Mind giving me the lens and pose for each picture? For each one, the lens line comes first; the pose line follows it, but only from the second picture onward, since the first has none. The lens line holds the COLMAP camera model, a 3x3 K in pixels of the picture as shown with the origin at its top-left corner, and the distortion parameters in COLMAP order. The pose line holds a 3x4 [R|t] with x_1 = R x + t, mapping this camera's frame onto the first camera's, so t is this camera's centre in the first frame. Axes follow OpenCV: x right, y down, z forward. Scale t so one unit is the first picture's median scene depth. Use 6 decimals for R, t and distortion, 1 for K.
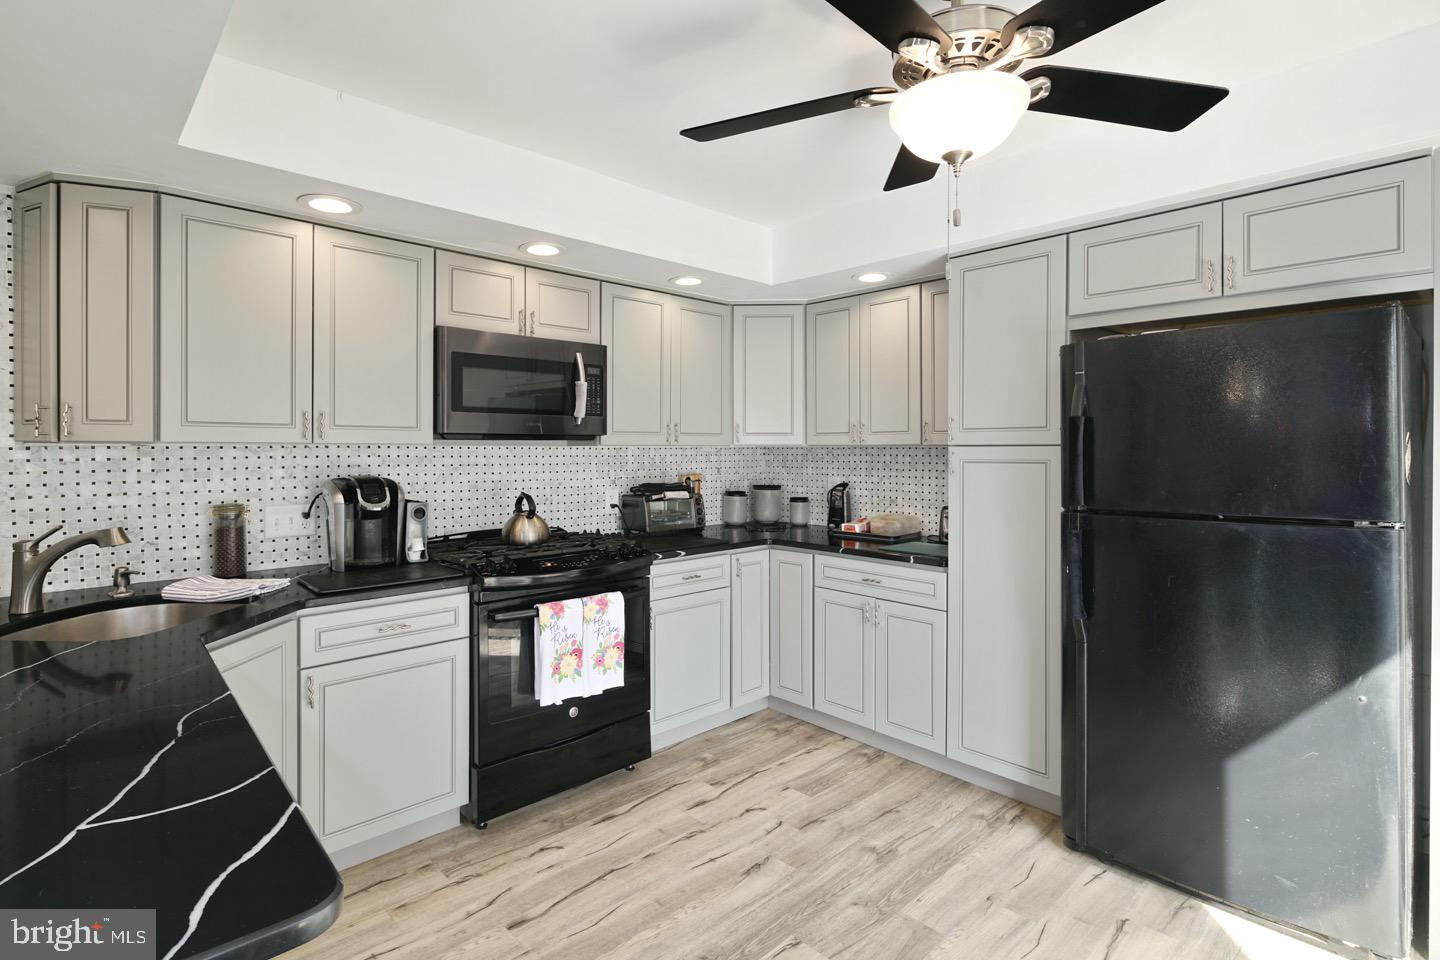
lens RADIAL K [[701.8, 0, 703.8], [0, 701.8, 457.8], [0, 0, 1]] dist [0.007878, -0.004181]
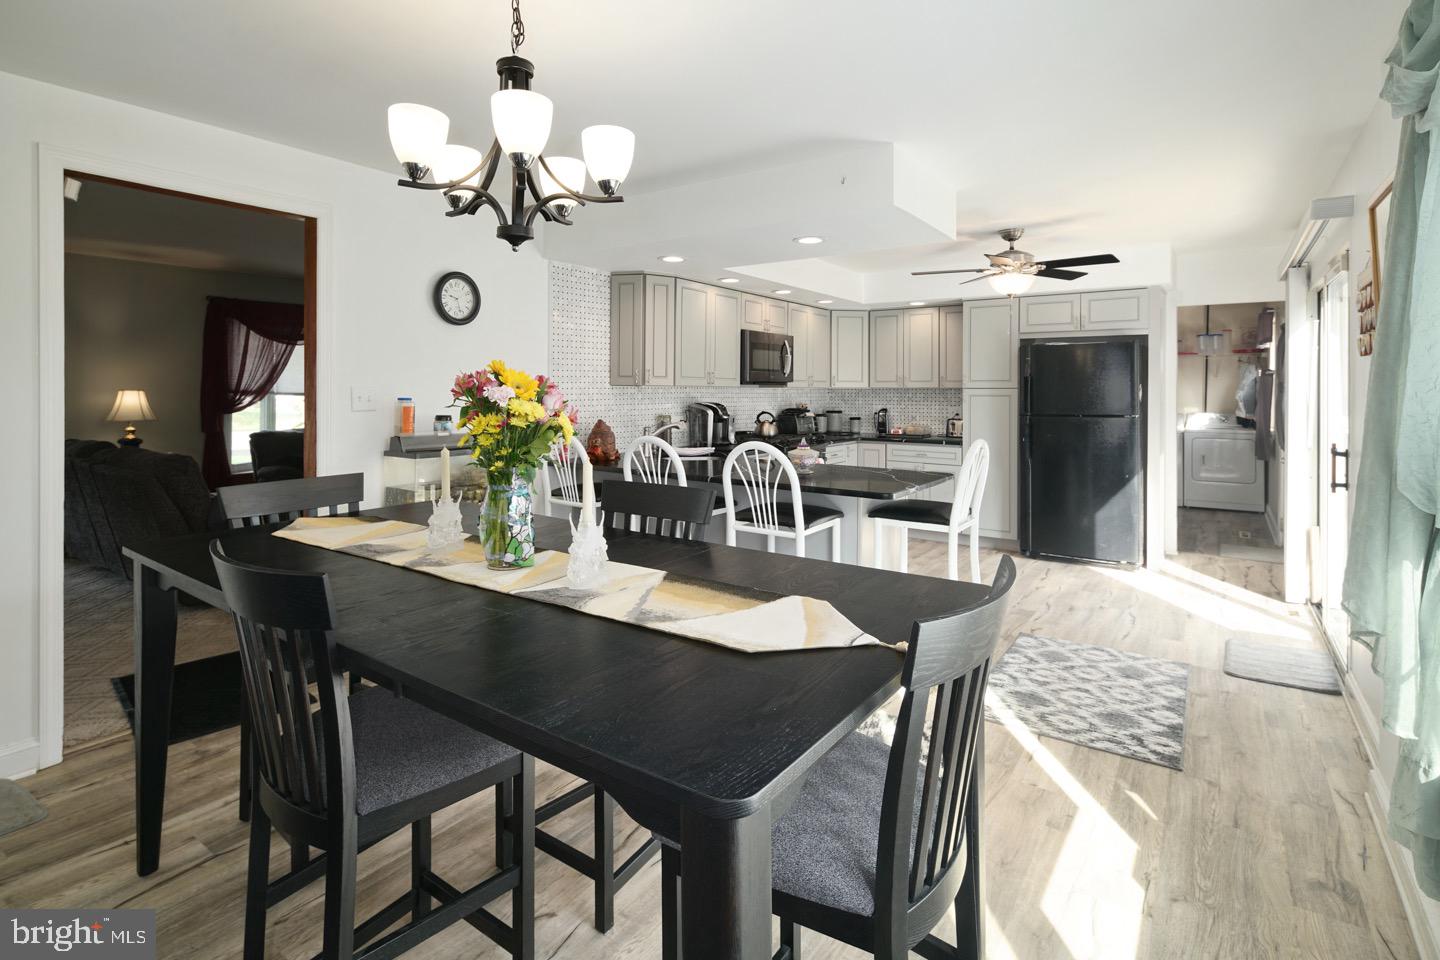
lens RADIAL K [[701.8, 0, 701.1], [0, 701.8, 399.7], [0, 0, 1]] dist [0.007878, -0.004181]
pose [[0.980939, -0.000424, 0.194315, -0.875178], [0.000527, 1.000000, -0.000481, 0.018387], [-0.194315, 0.000575, 0.980939, -0.973748]]
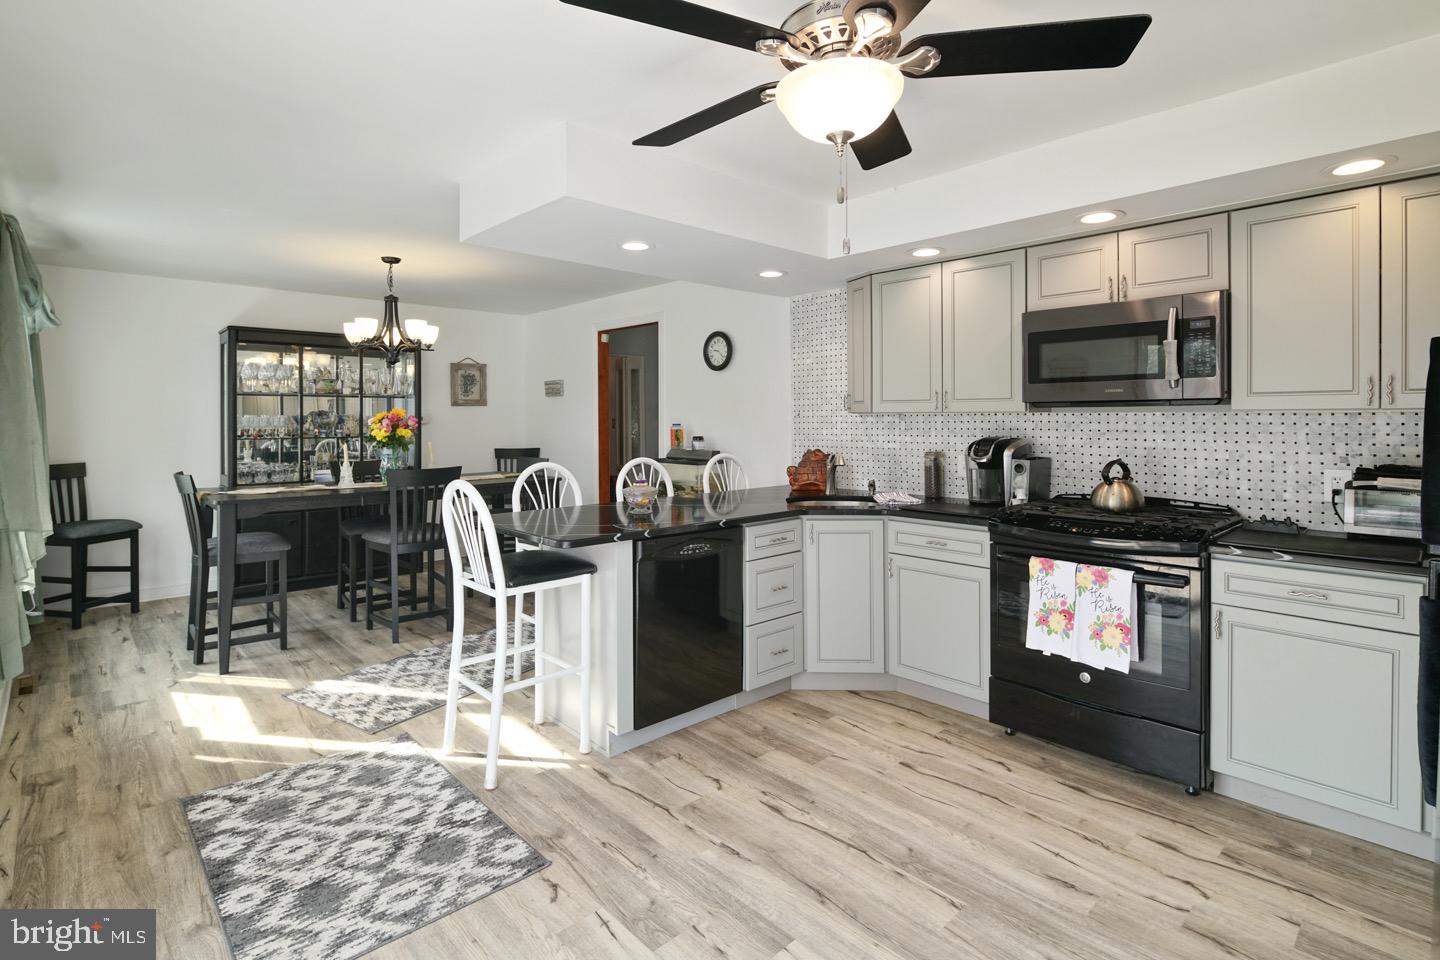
lens RADIAL K [[701.8, 0, 722.0], [0, 701.8, 428.7], [0, 0, 1]] dist [0.007878, -0.004181]
pose [[0.014126, 0.015507, -0.999780, 0.788531], [-0.009834, 0.999834, 0.015369, -0.003710], [0.999852, 0.009615, 0.014277, 0.452653]]
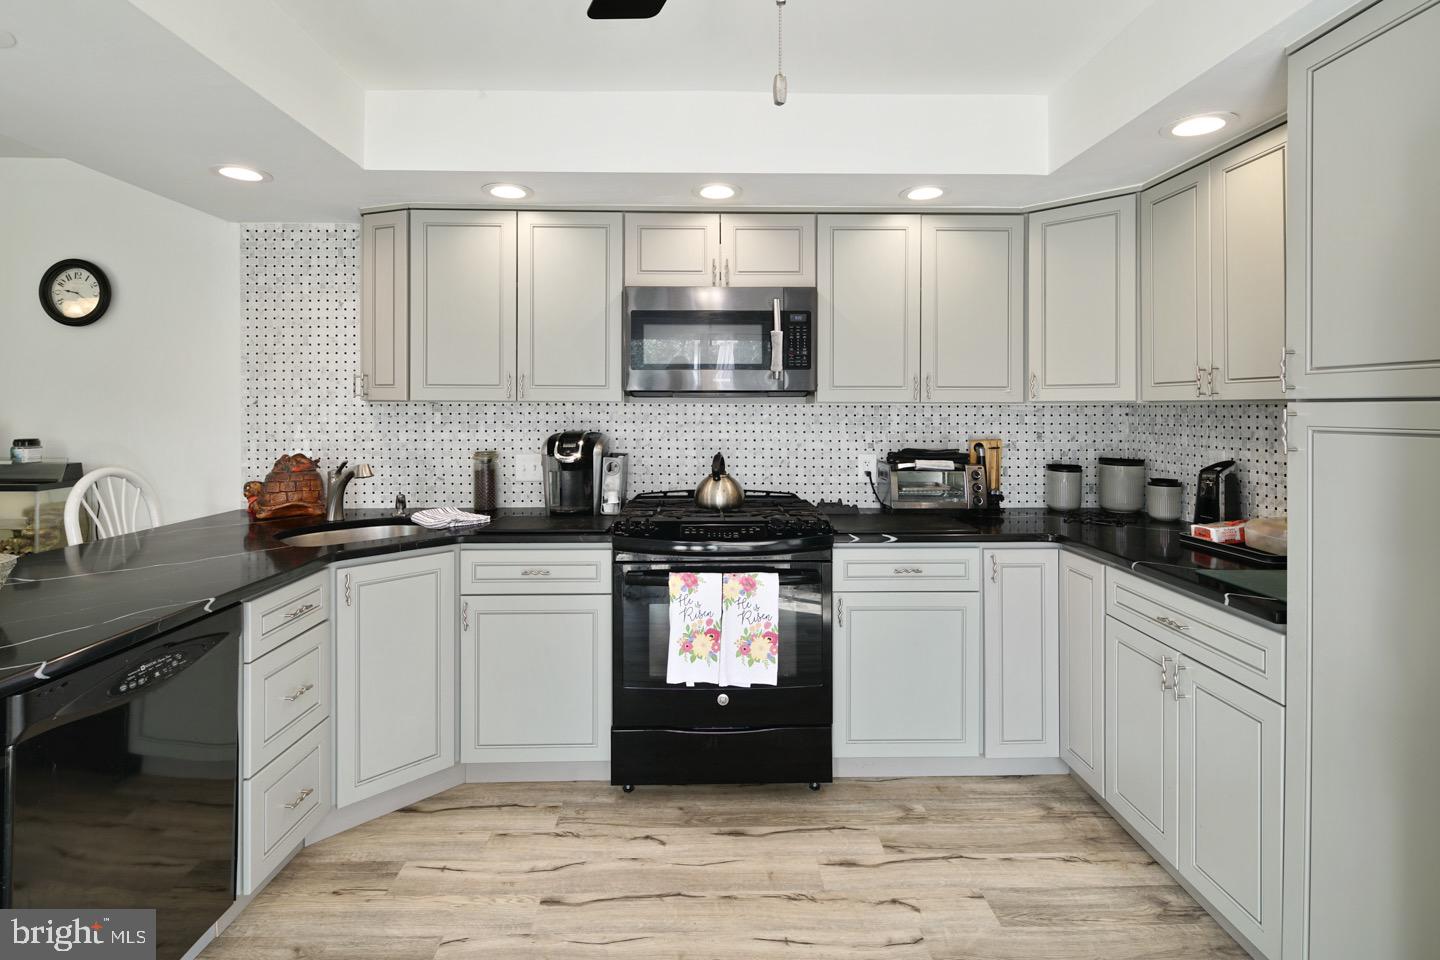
lens RADIAL K [[701.8, 0, 710.7], [0, 701.8, 408.1], [0, 0, 1]] dist [0.007878, -0.004181]
pose [[0.747748, 0.001853, -0.663980, 0.388668], [-0.010419, 0.999906, -0.008942, -0.001882], [0.663900, 0.013604, 0.747697, 0.306441]]
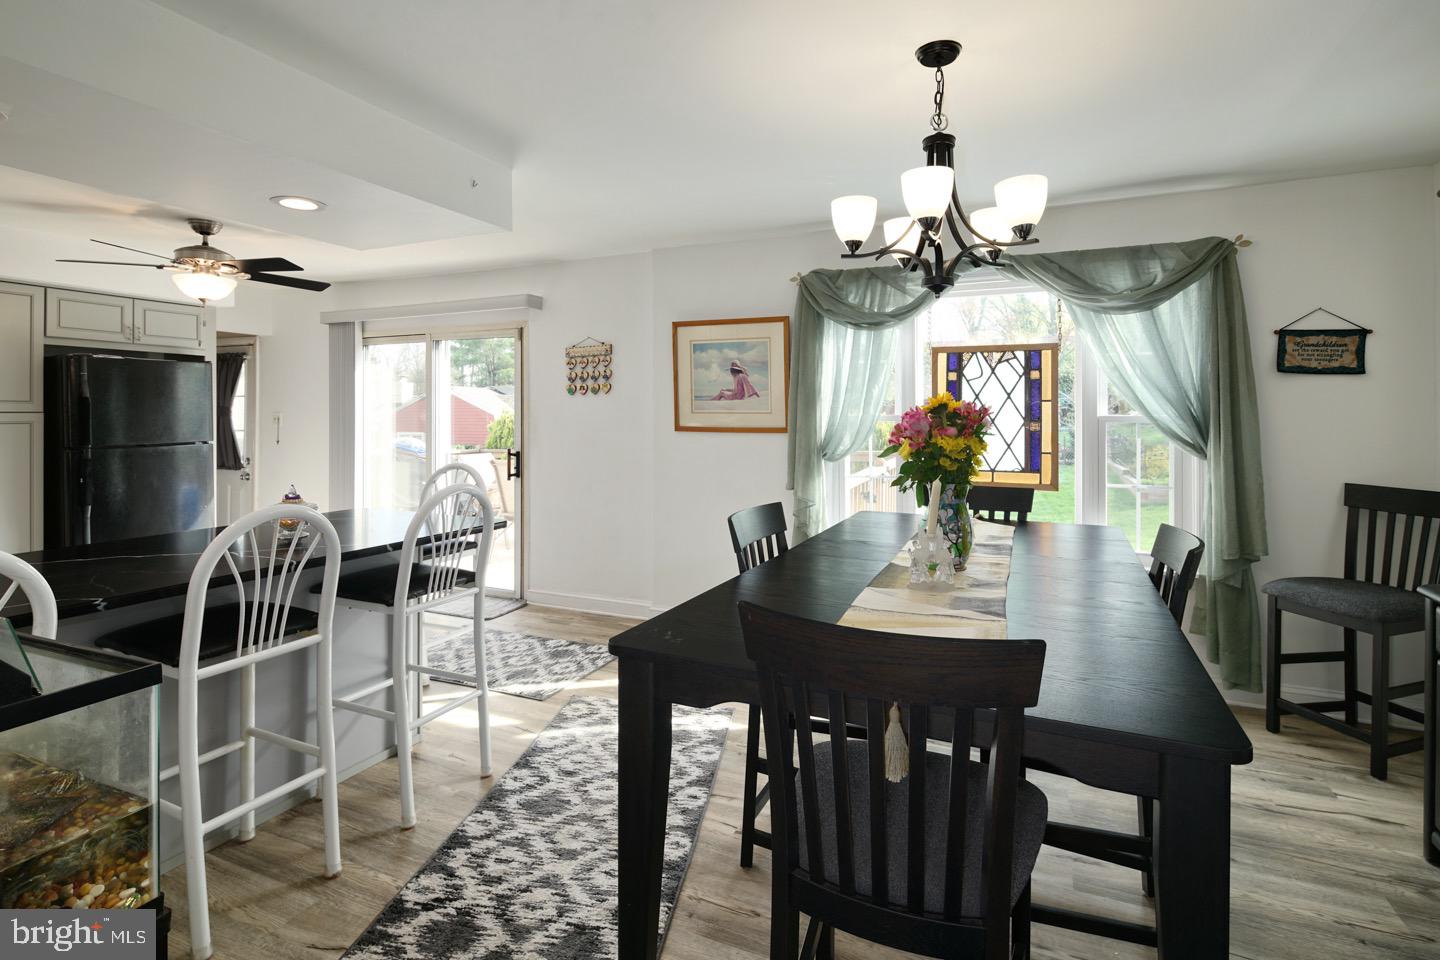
lens RADIAL K [[701.8, 0, 710.5], [0, 701.8, 414.5], [0, 0, 1]] dist [0.007878, -0.004181]
pose [[-0.400836, 0.000458, 0.916150, -1.499001], [0.012634, 0.999908, 0.005027, -0.001604], [-0.916063, 0.013590, -0.400804, 0.198277]]
